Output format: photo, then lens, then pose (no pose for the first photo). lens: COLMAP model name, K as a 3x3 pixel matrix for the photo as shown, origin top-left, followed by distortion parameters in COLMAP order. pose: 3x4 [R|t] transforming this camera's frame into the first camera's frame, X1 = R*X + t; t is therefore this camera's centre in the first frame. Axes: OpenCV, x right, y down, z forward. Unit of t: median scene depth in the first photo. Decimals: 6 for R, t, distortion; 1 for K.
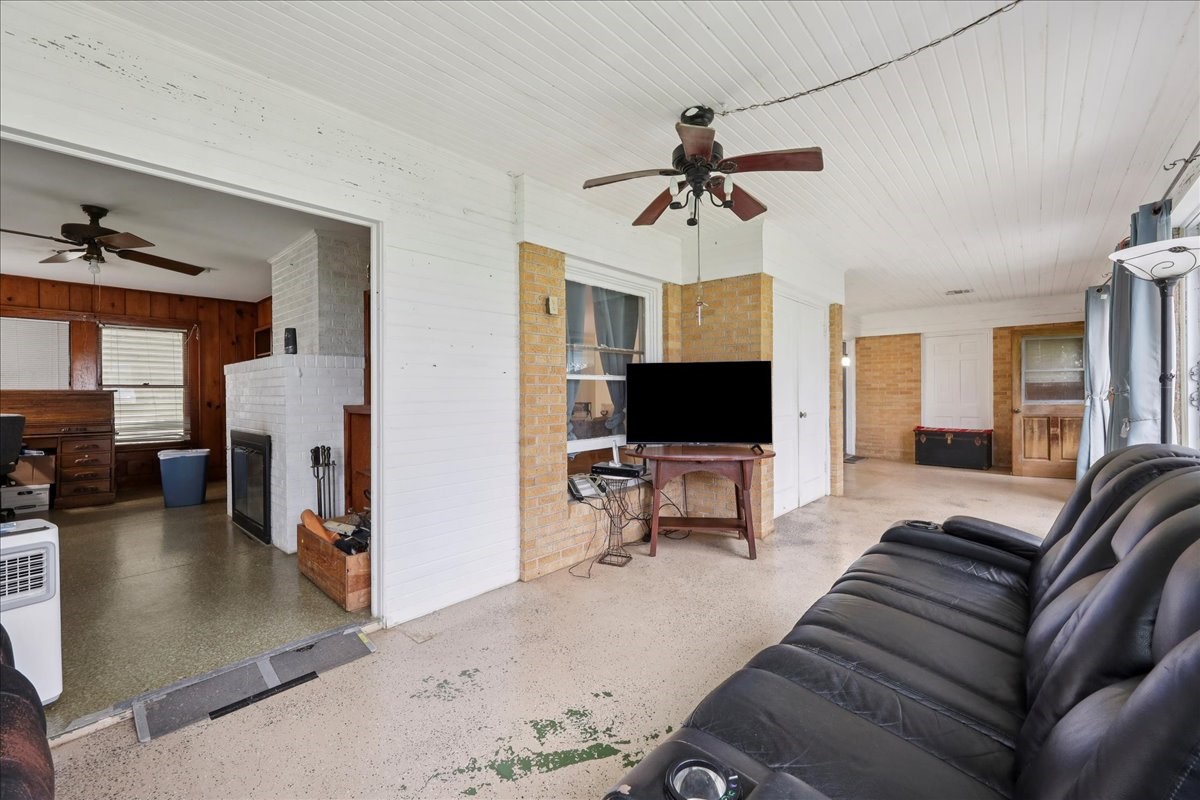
lens RADIAL K [[492.8, 0, 600.0], [0, 492.8, 389.9], [0, 0, 1]] dist [0.000942, 0.000145]
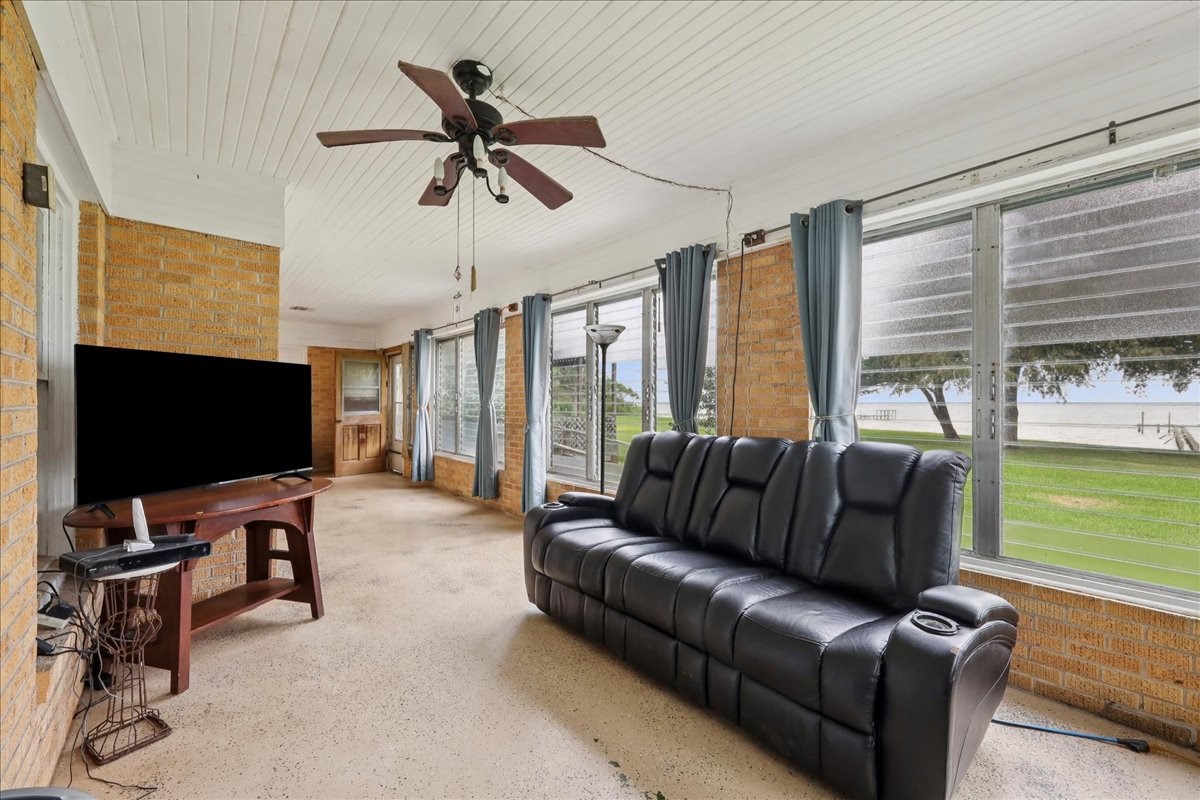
lens RADIAL K [[482.4, 0, 600.0], [0, 482.4, 400.0], [0, 0, 1]] dist [0.000475, 0.000084]
pose [[0.128912, 0.013375, 0.991566, -0.327989], [-0.008853, 0.999885, -0.012336, 0.003169], [-0.991616, -0.007188, 0.129016, 0.383438]]
